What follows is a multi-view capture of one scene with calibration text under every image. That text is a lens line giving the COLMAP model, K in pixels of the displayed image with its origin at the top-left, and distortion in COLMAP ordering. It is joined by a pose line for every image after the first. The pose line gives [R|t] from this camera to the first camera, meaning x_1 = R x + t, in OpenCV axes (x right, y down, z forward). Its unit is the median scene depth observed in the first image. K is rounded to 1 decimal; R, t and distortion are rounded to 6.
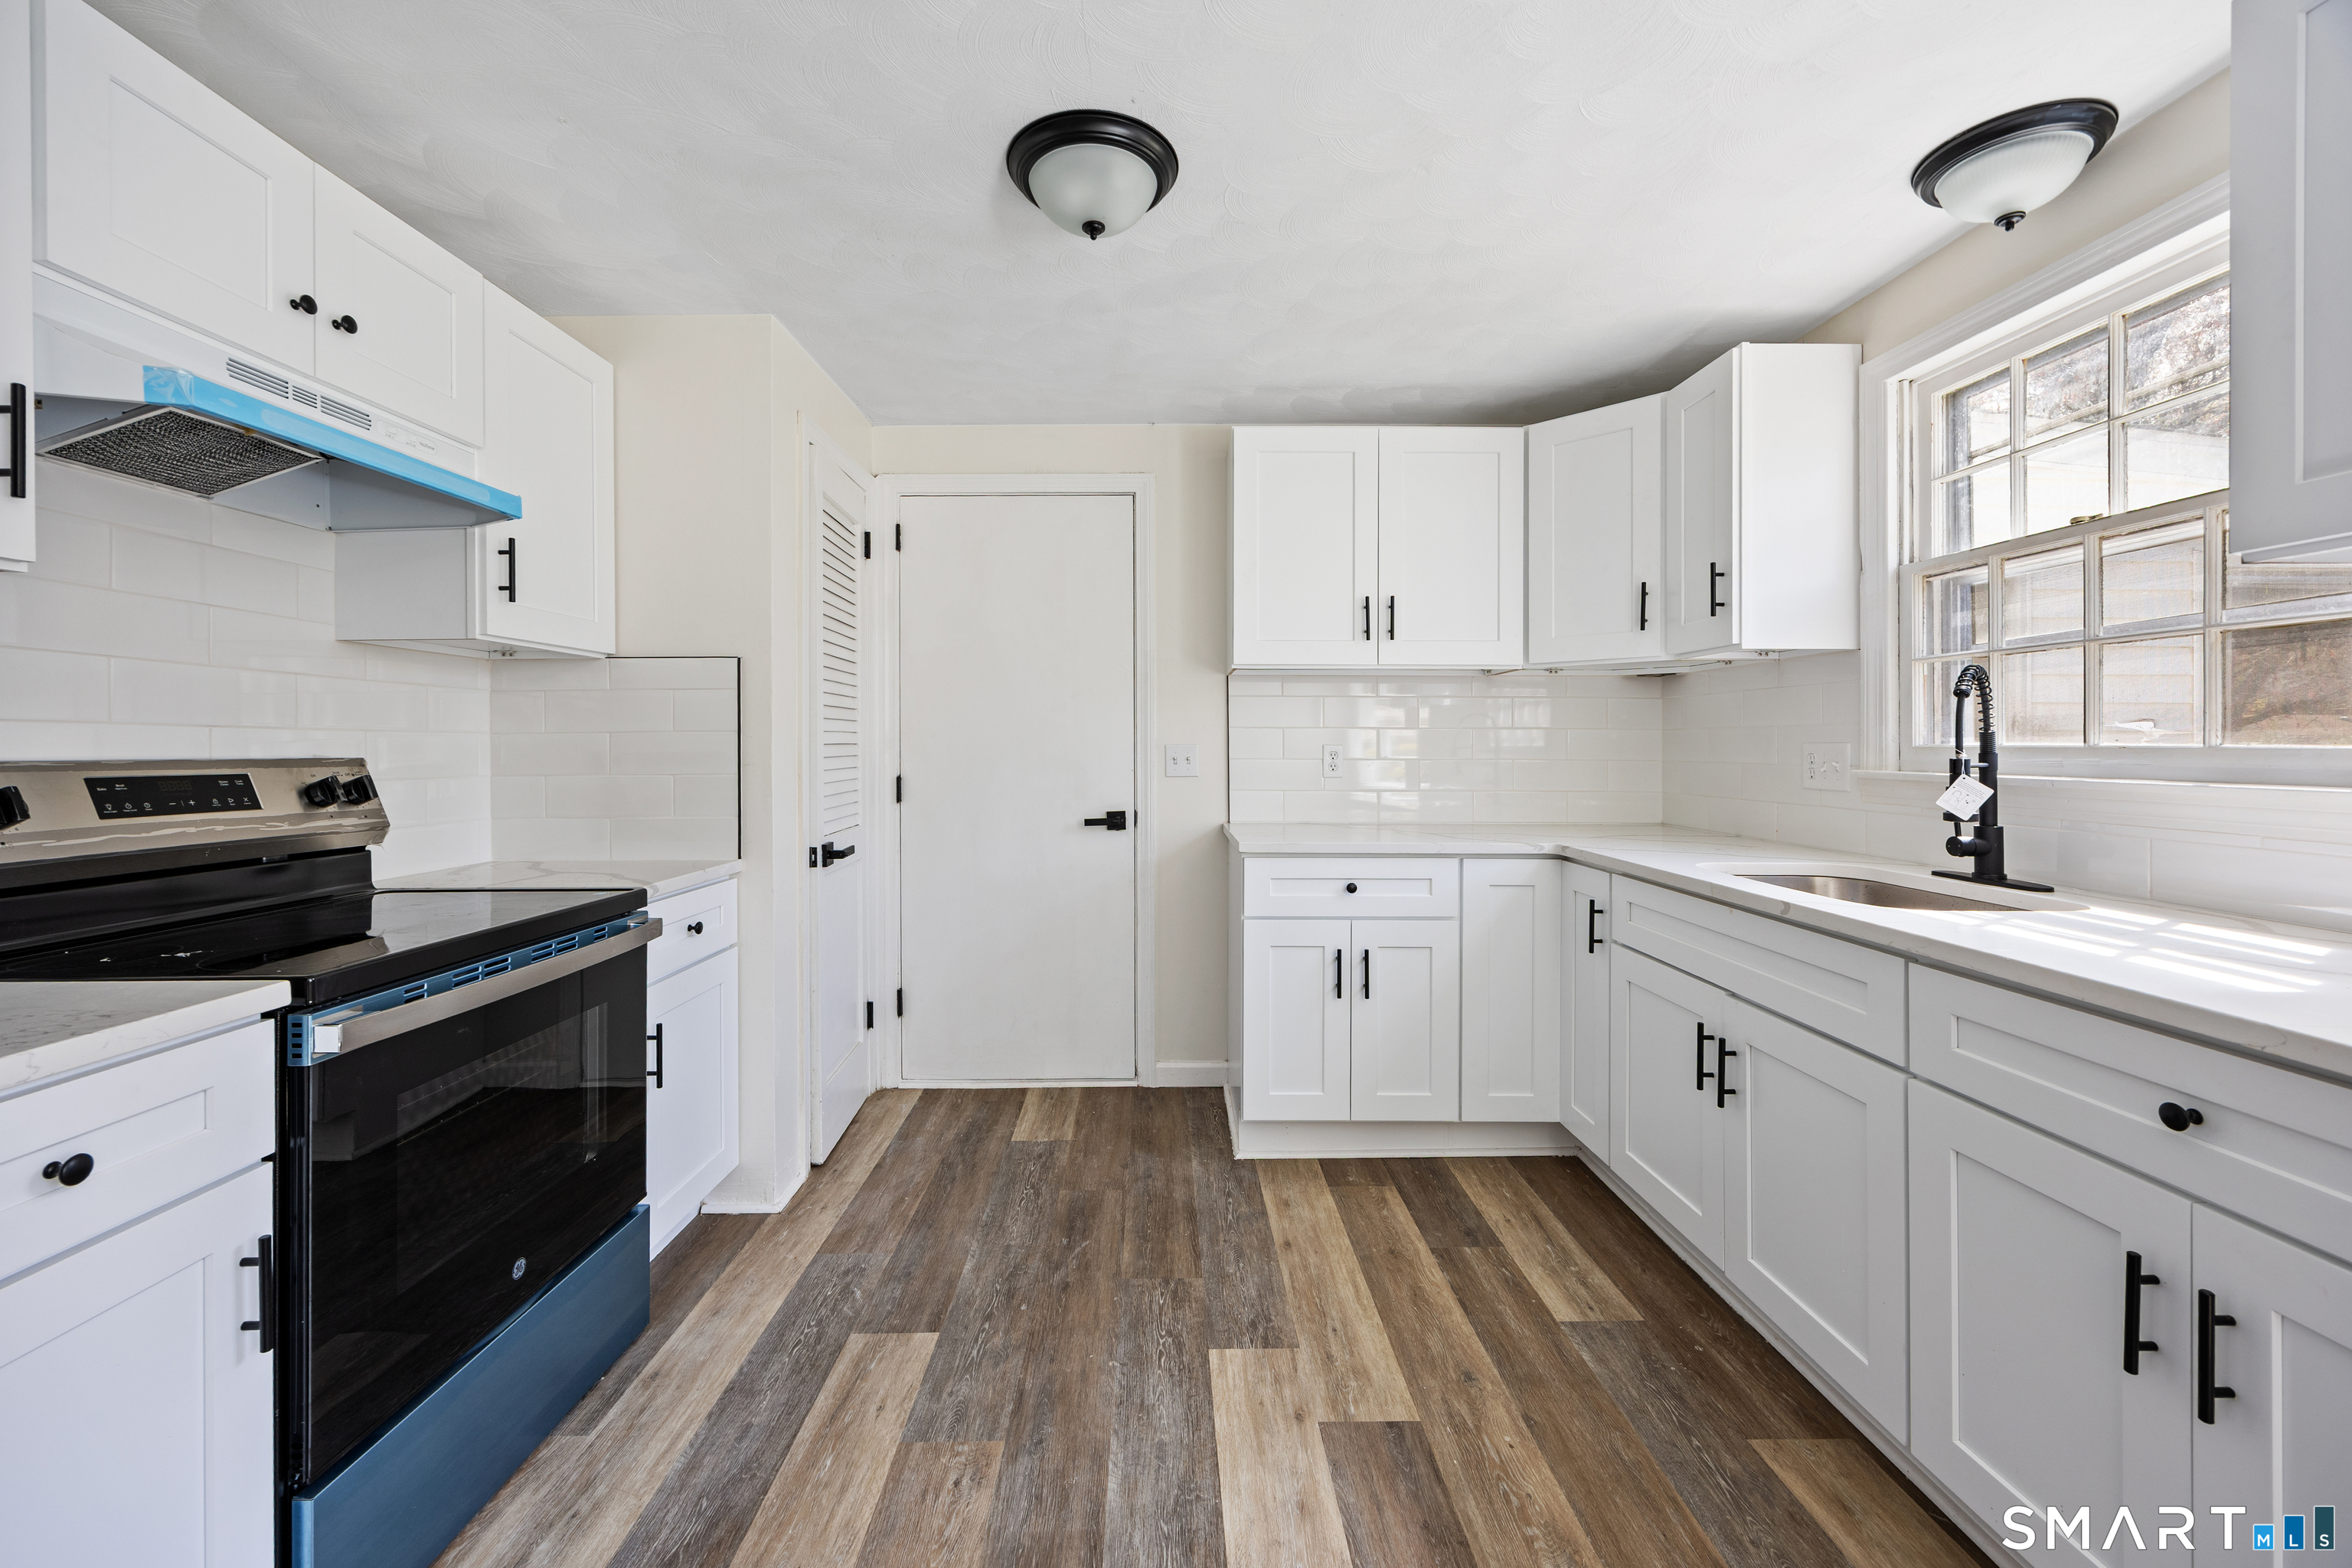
lens RADIAL K [[924.4, 0, 1163.9], [0, 924.4, 741.4], [0, 0, 1]] dist [0.000768, 0.000293]
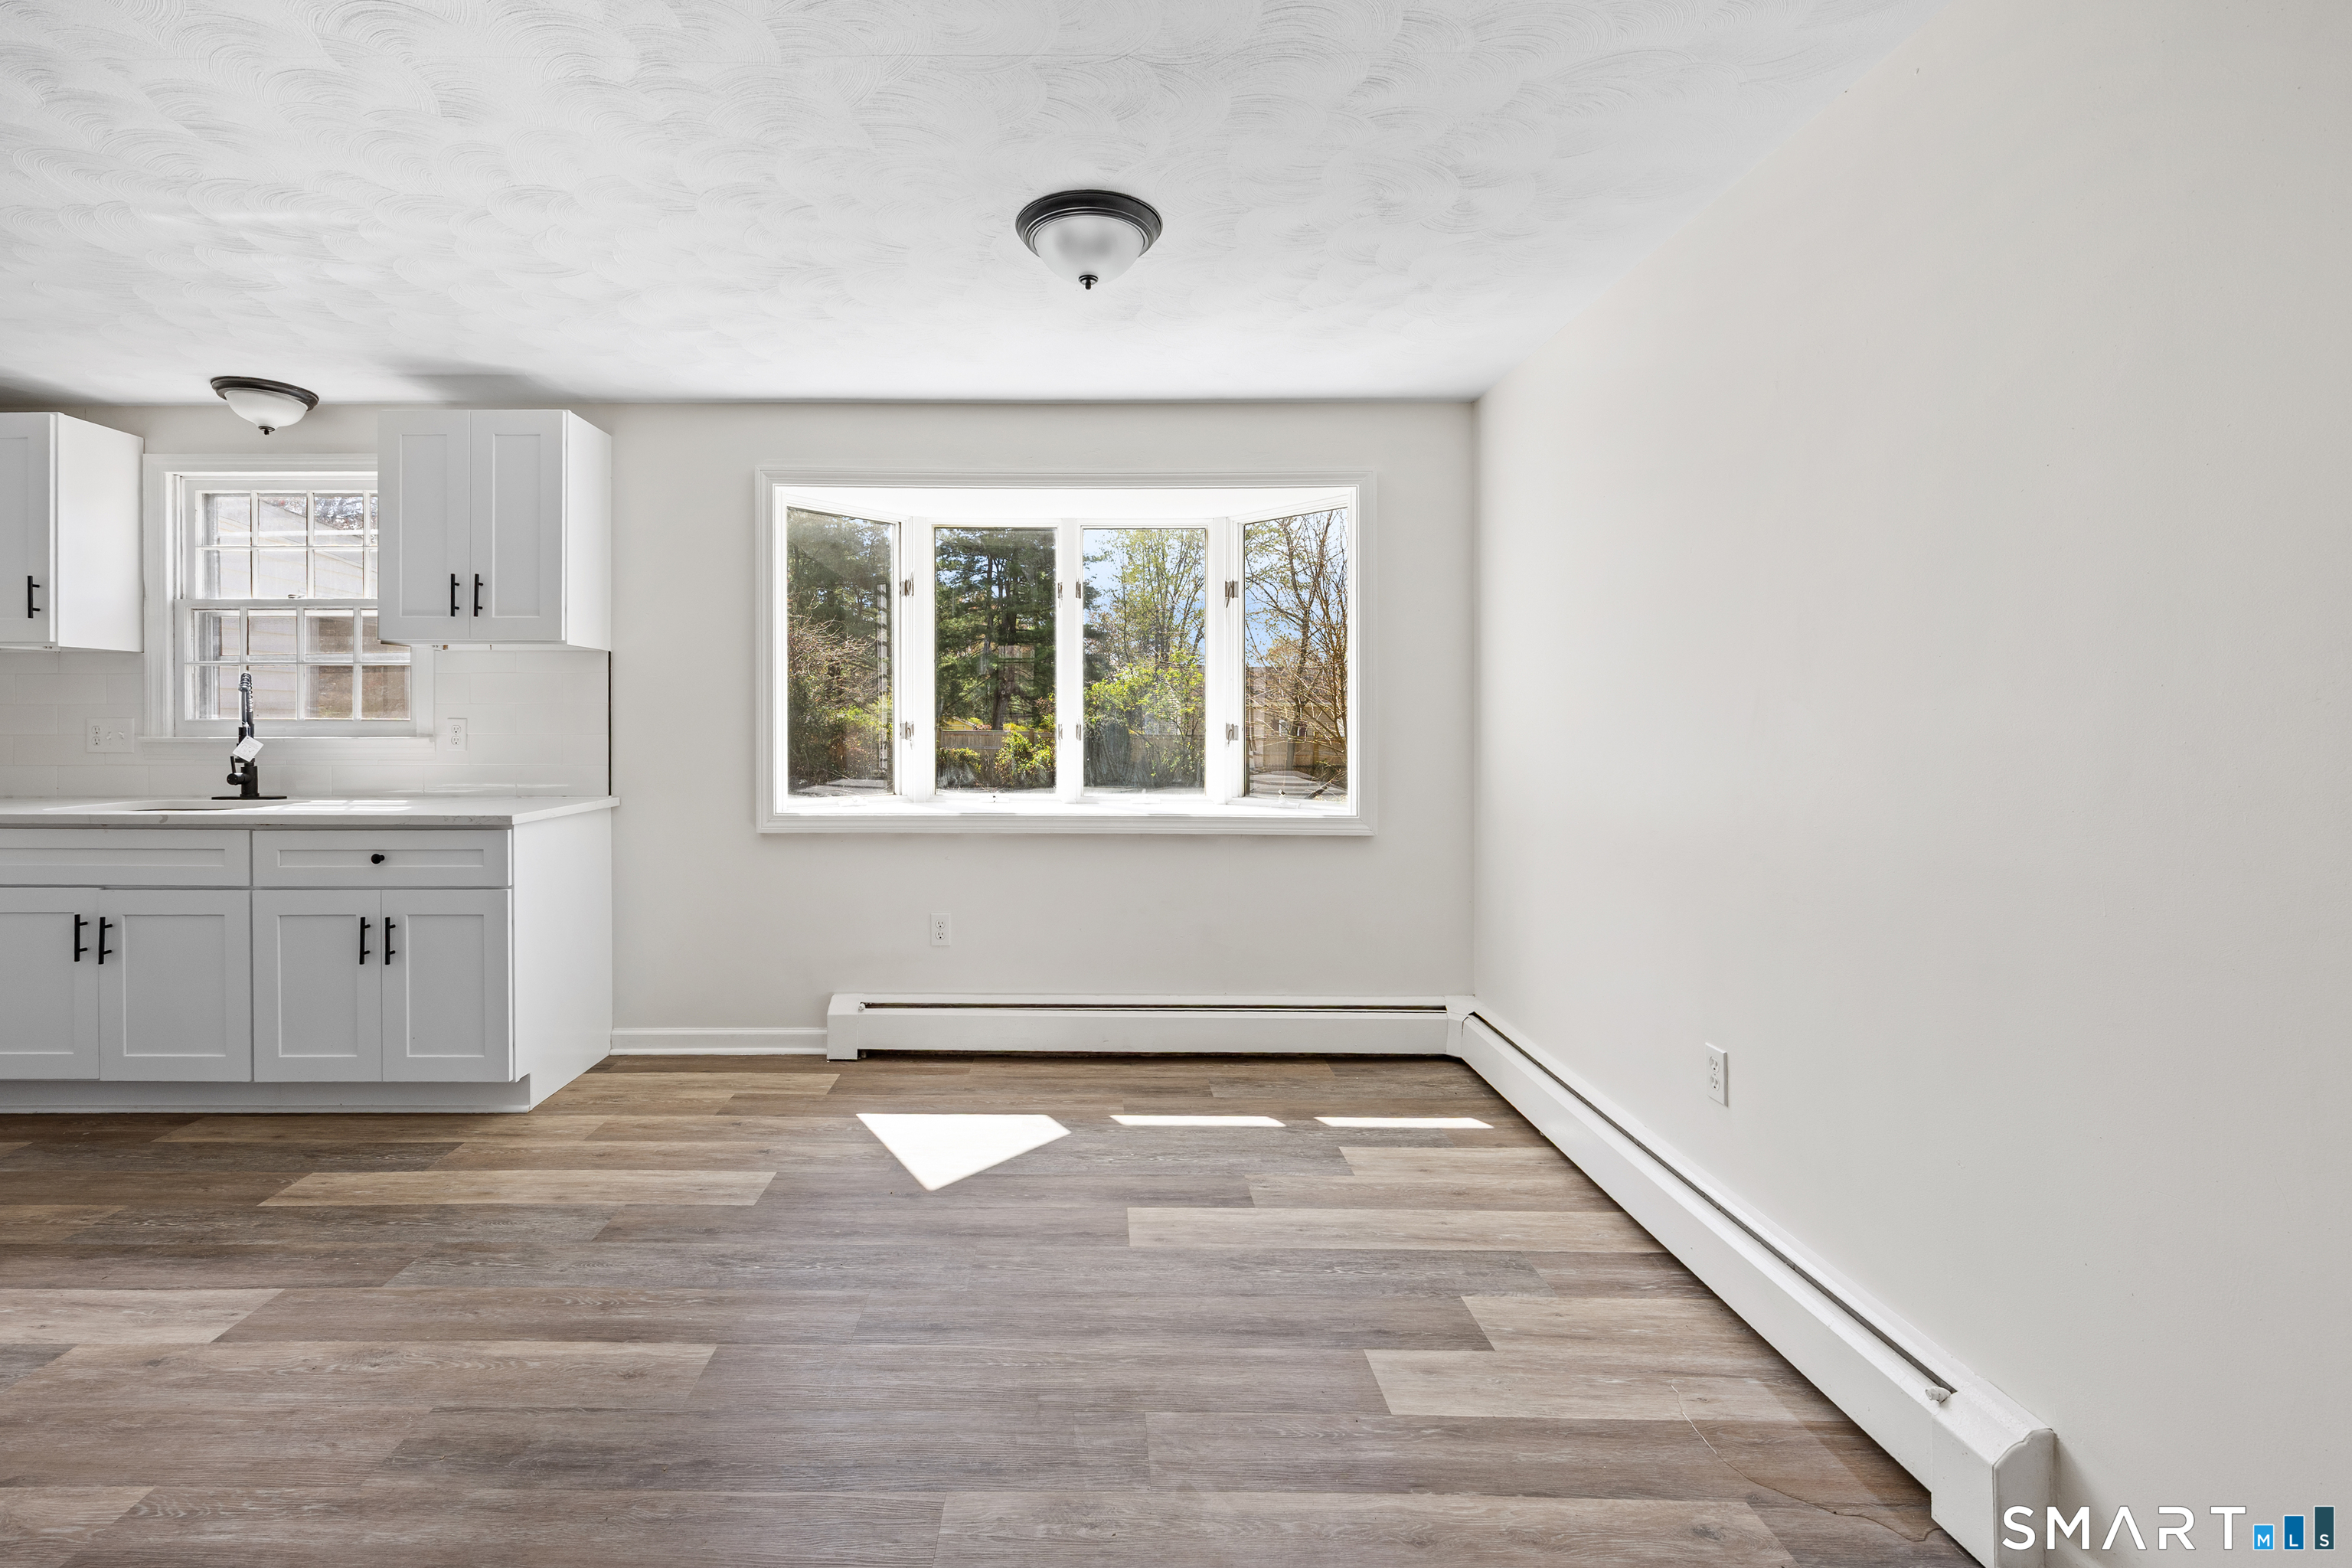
lens RADIAL K [[1010.8, 0, 1082.2], [0, 1010.8, 729.8], [0, 0, 1]] dist [0.001049, 0.000149]
pose [[0.018471, -0.008368, 0.999794, -0.876735], [-0.002012, 0.999963, 0.008407, 0.003758], [-0.999827, -0.002167, 0.018454, -0.533484]]
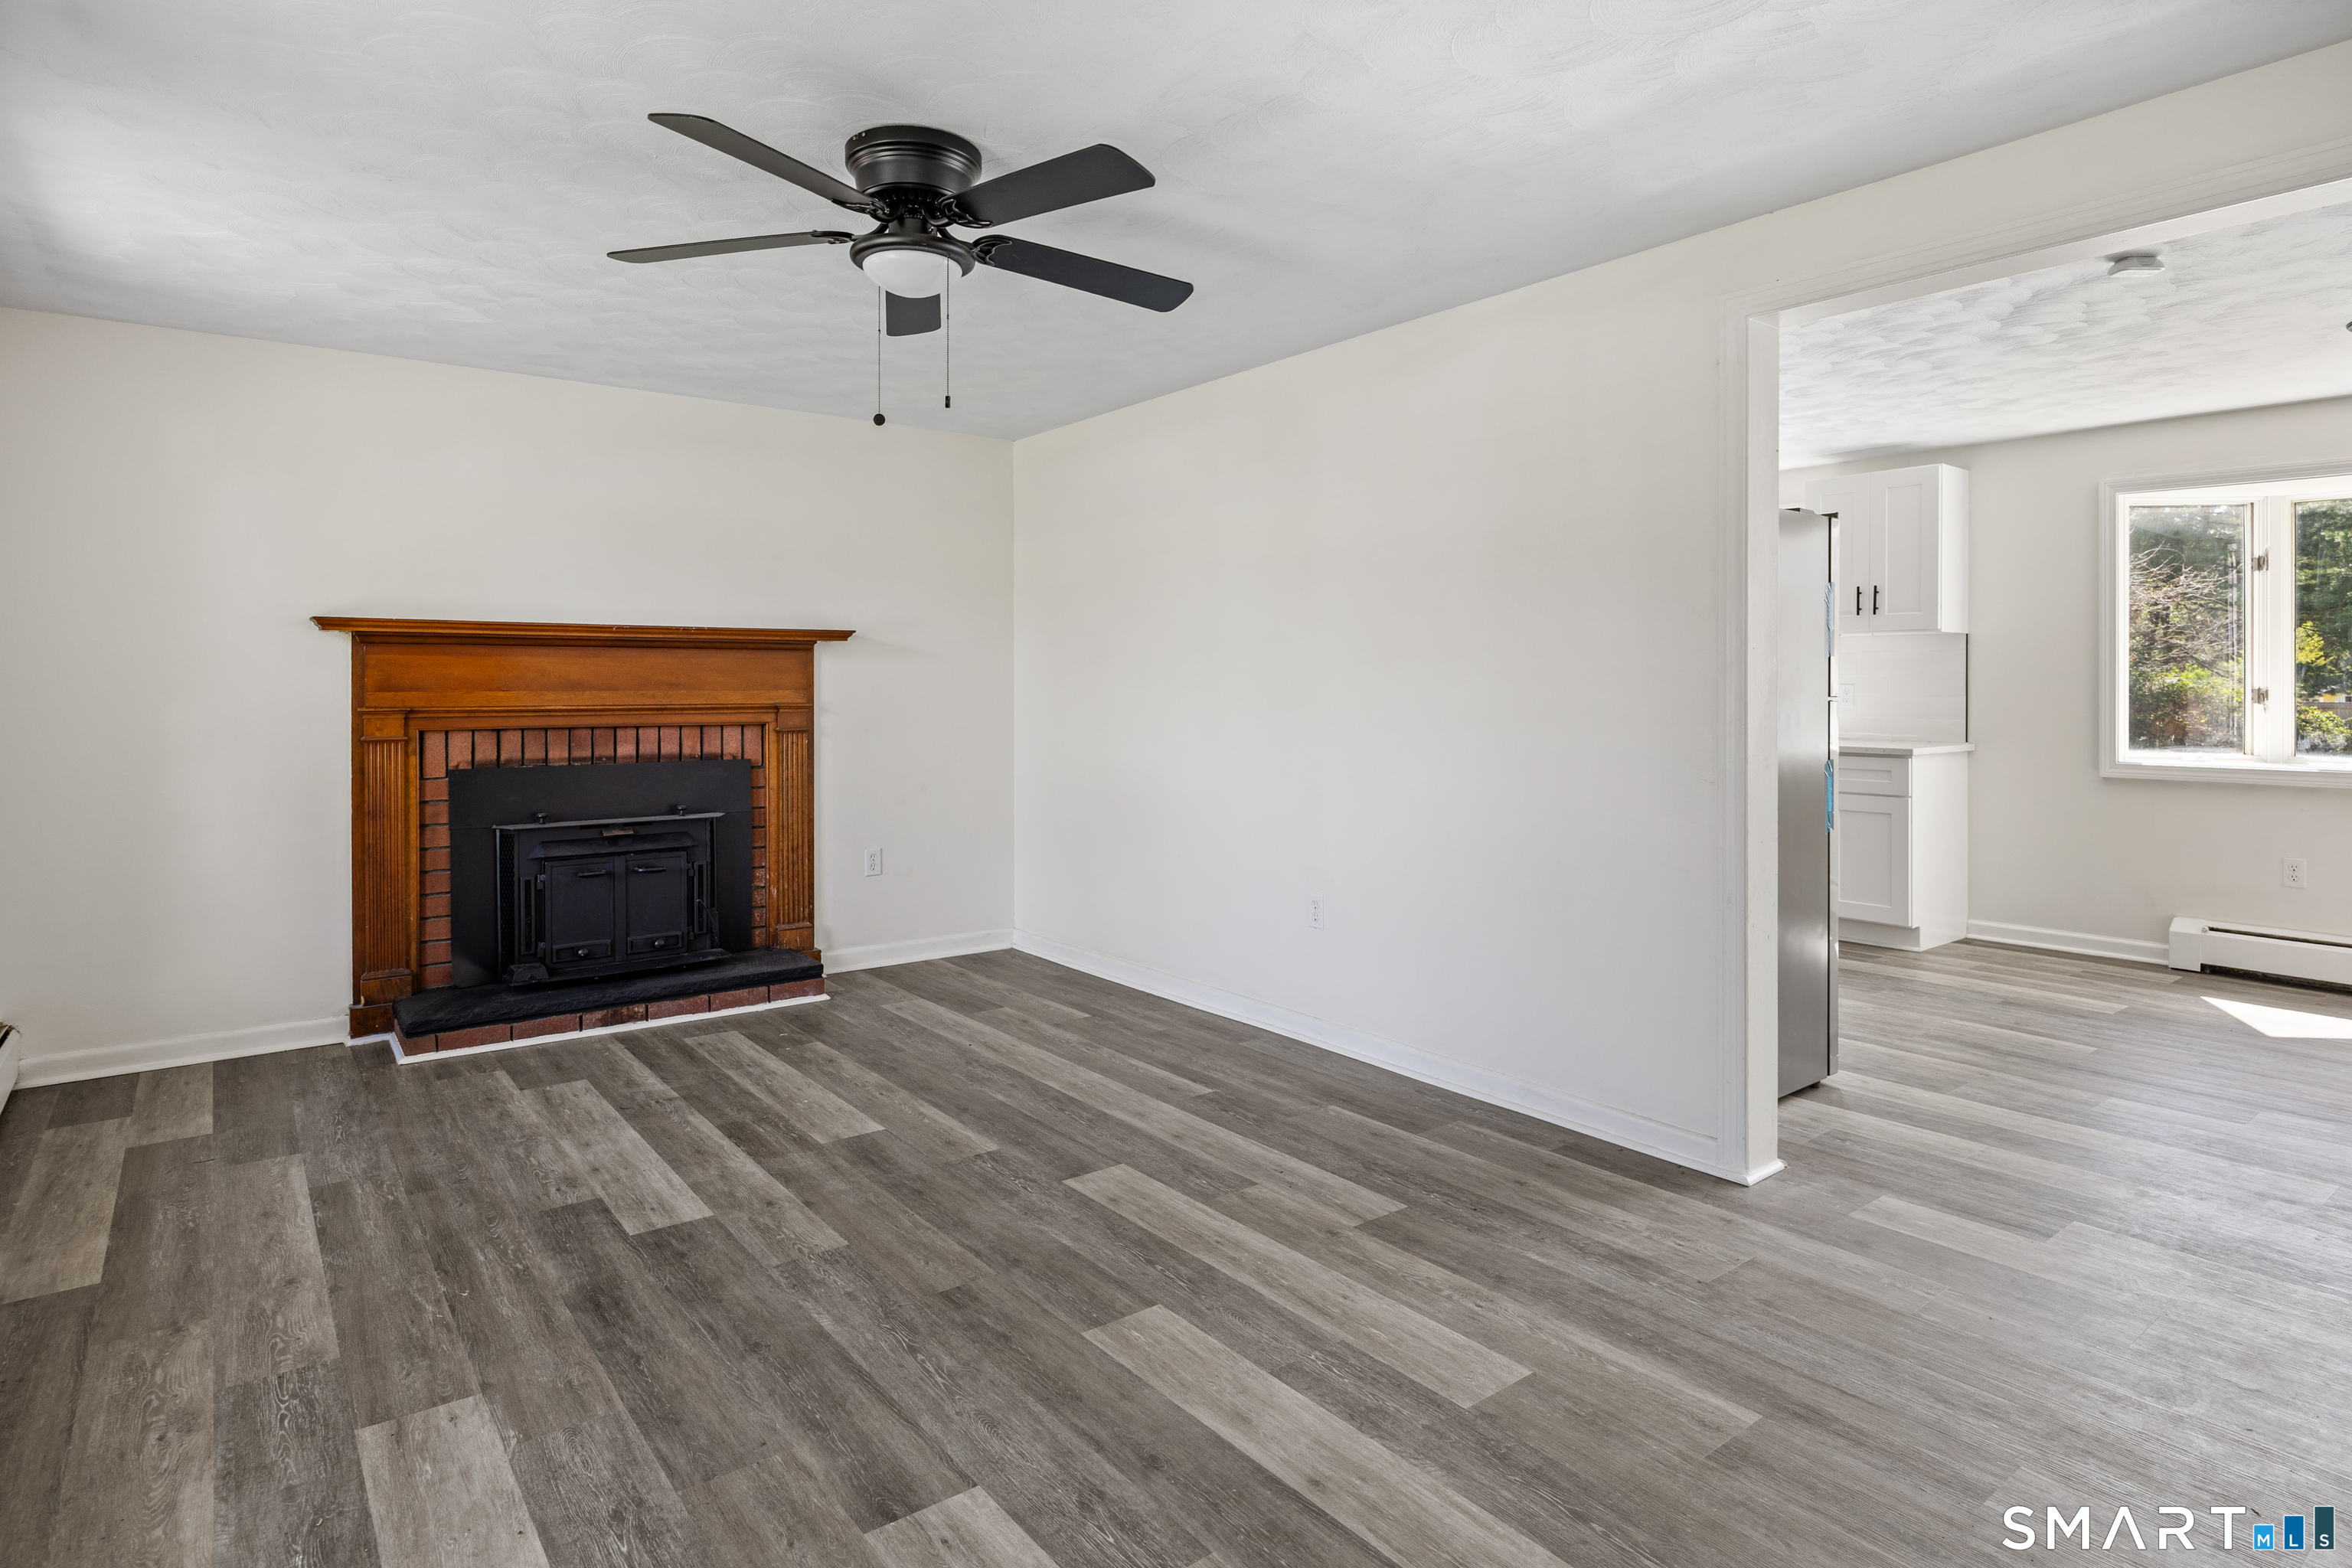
lens RADIAL K [[1266.5, 0, 1174.1], [0, 1266.5, 689.3], [0, 0, 1]] dist [0.001268, -0.000894]
pose [[0.794241, 0.000283, 0.607602, -2.351629], [-0.002780, 0.999991, 0.003168, 0.007718], [-0.607596, -0.004205, 0.794235, -0.886243]]
